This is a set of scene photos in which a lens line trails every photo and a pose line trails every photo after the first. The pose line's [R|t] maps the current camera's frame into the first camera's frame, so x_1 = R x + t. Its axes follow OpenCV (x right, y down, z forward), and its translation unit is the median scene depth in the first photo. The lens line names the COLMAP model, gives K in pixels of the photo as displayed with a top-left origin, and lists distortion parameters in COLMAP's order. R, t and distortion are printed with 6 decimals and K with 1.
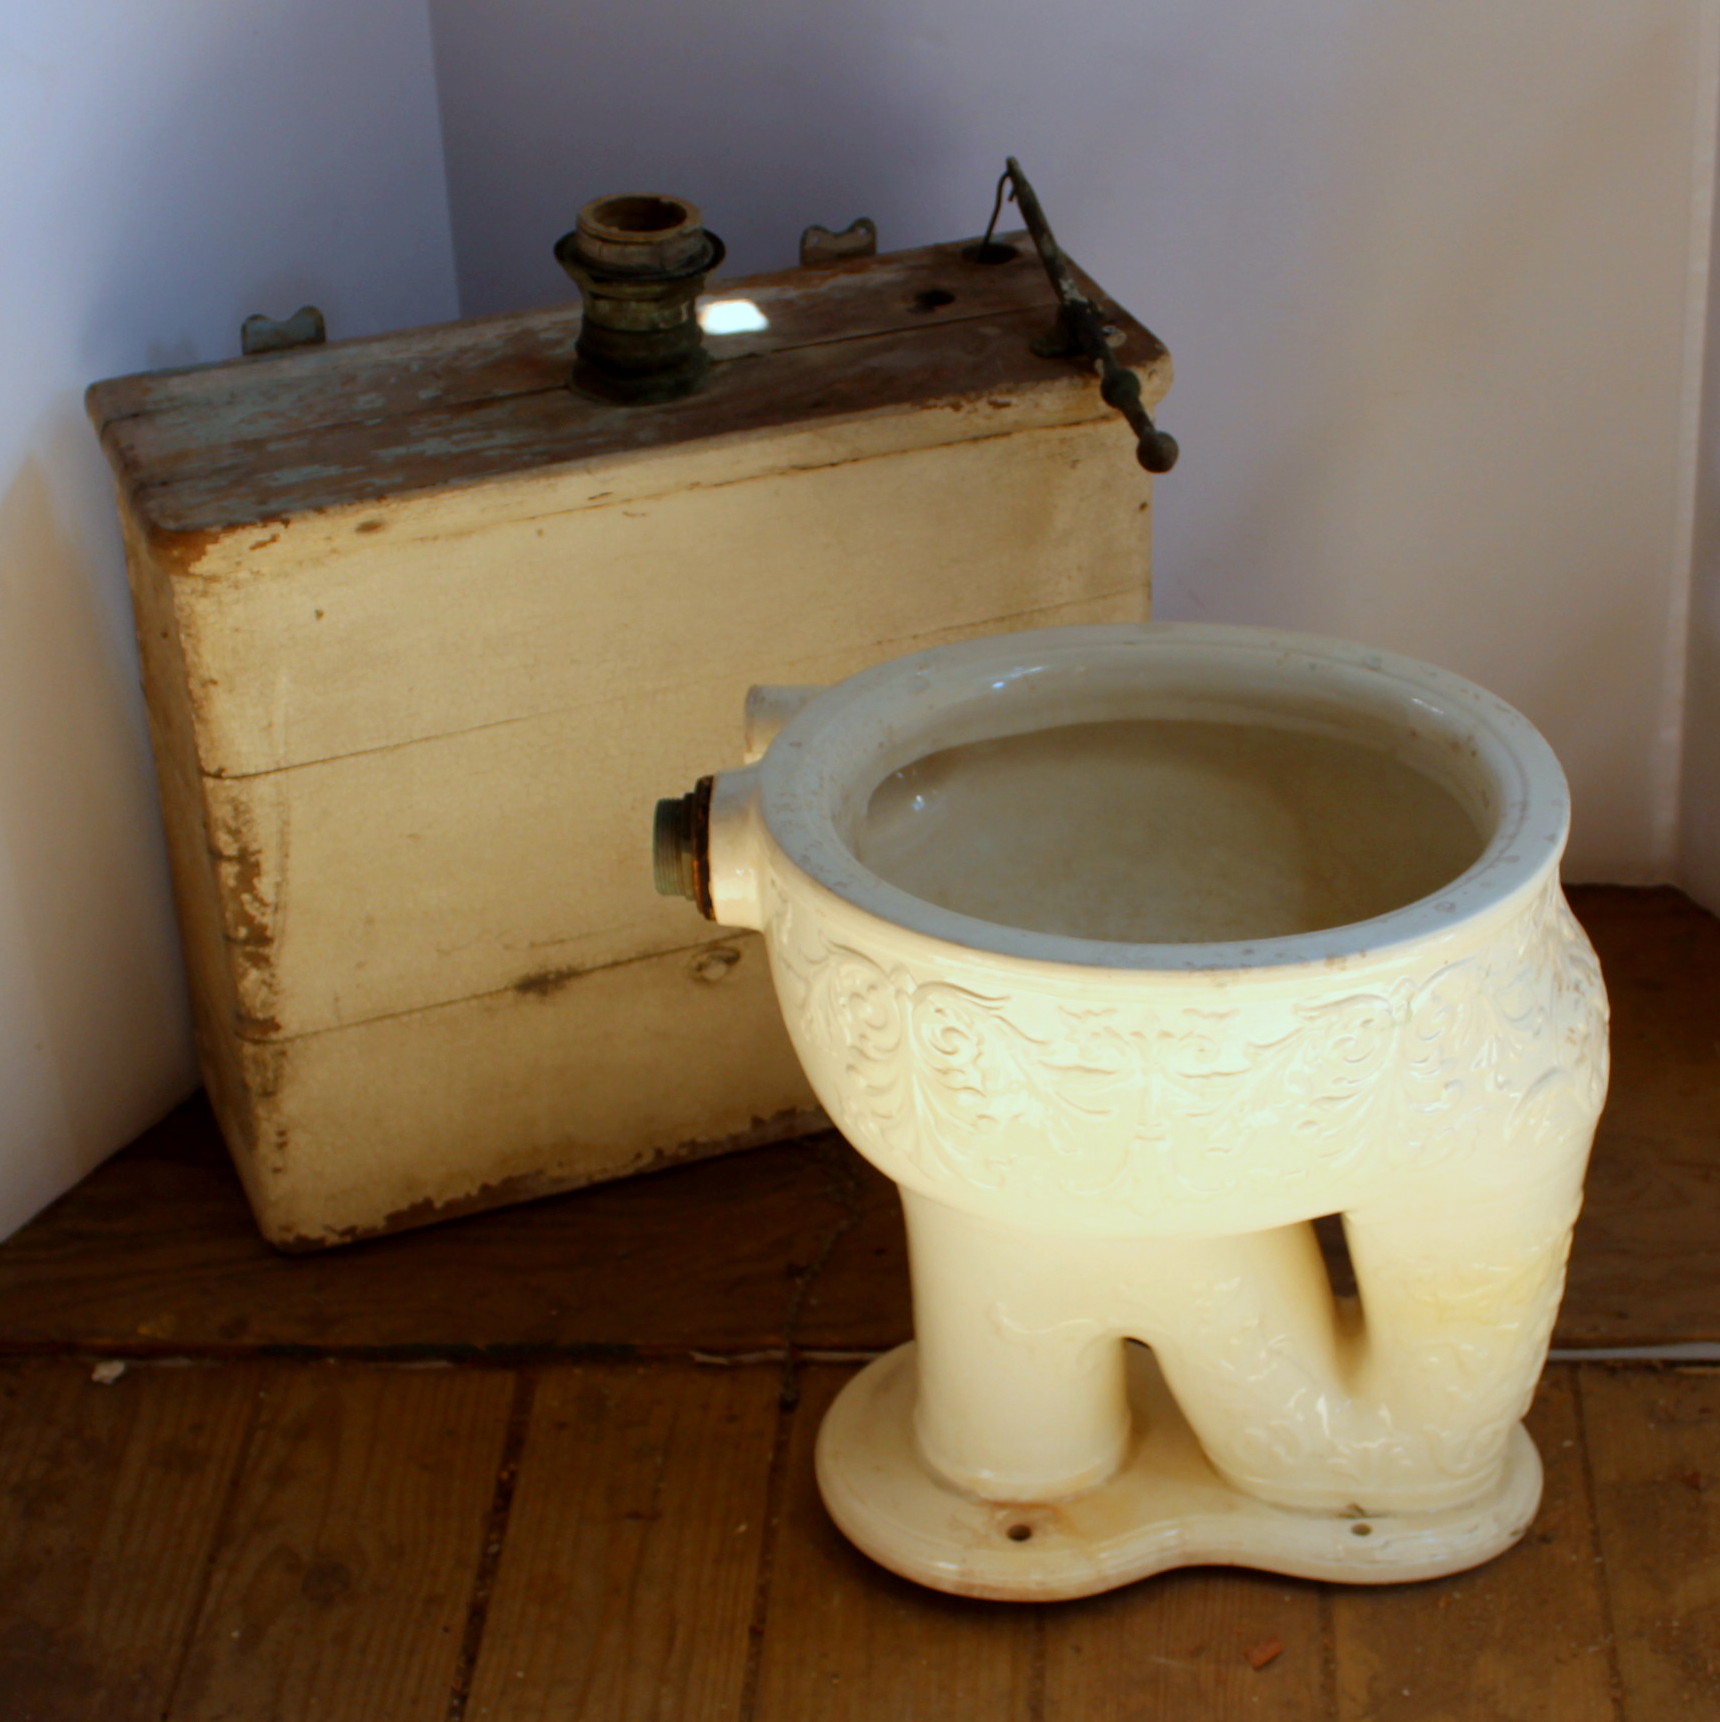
lens RADIAL K [[3903.4, 0, 864.0], [0, 3903.4, 853.2], [0, 0, 1]] dist [-0.110571, 0.000000]
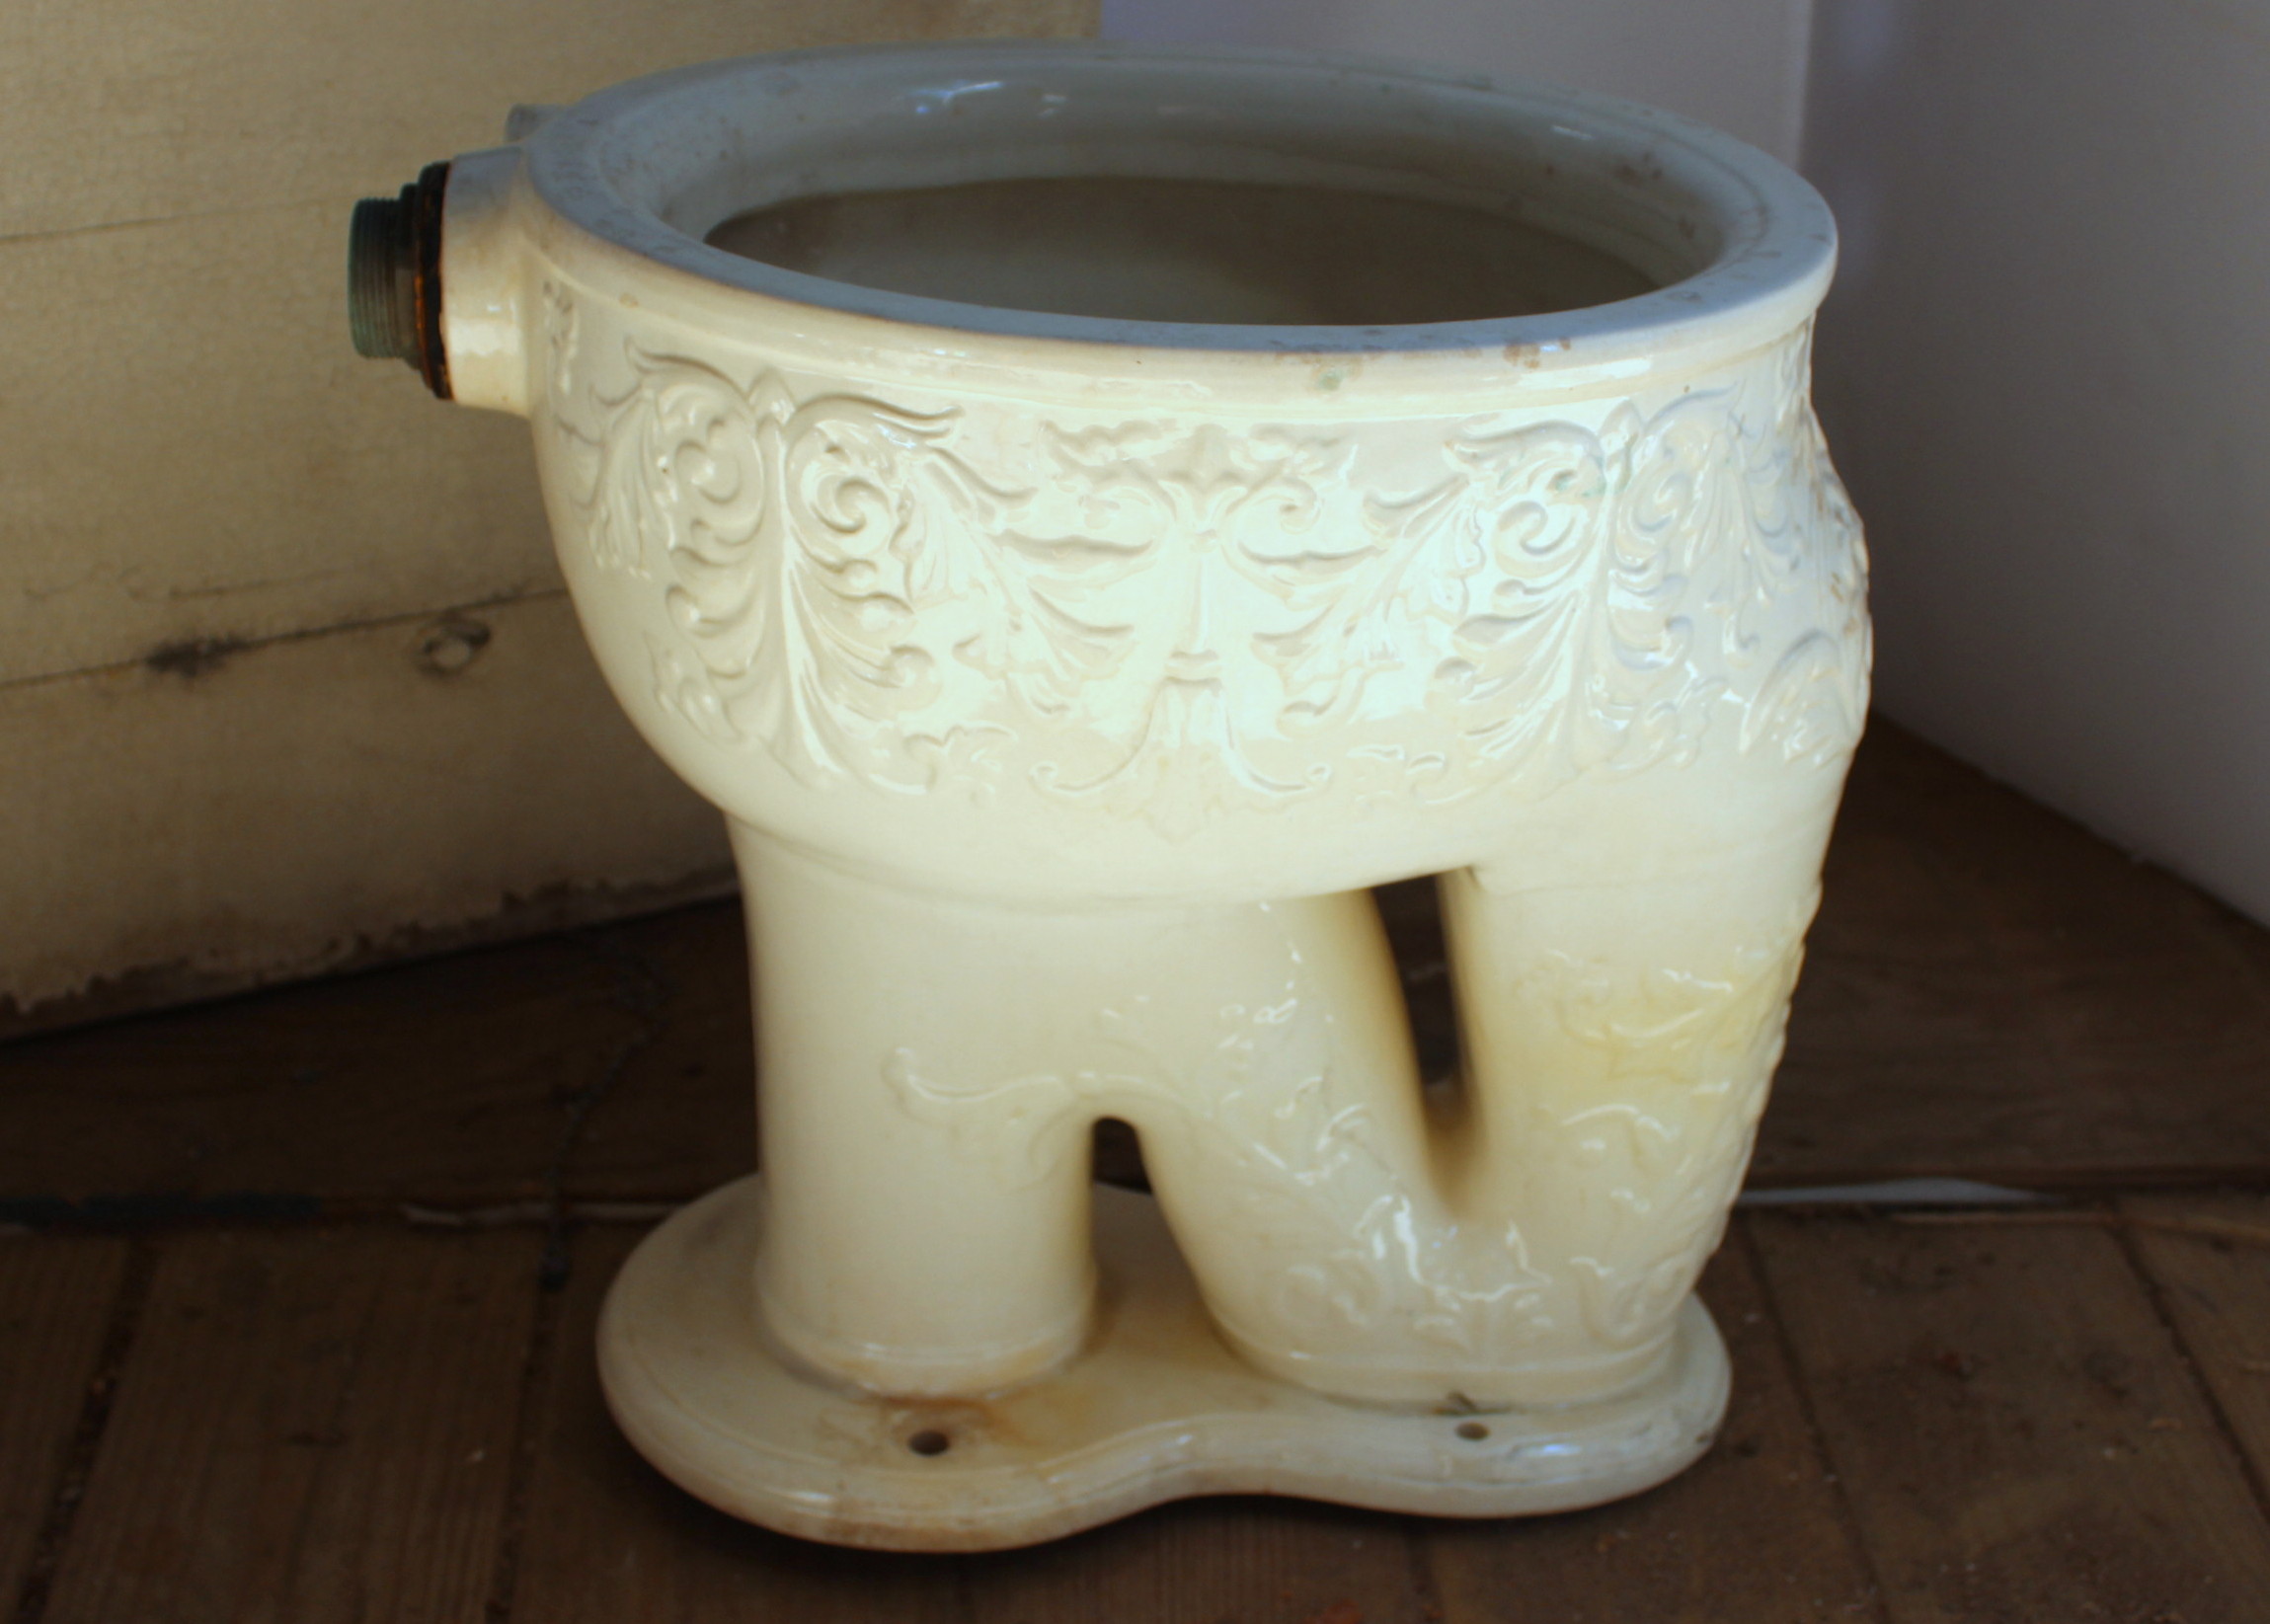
lens RADIAL K [[3706.2, 0, 1135.0], [0, 3706.2, 680.2], [0, 0, 1]] dist [-0.091514, 0.000000]
pose [[0.990519, 0.015598, 0.136484, -0.009204], [-0.000207, 0.993701, -0.112068, 0.114234], [-0.137372, 0.110977, 0.984283, 0.385072]]
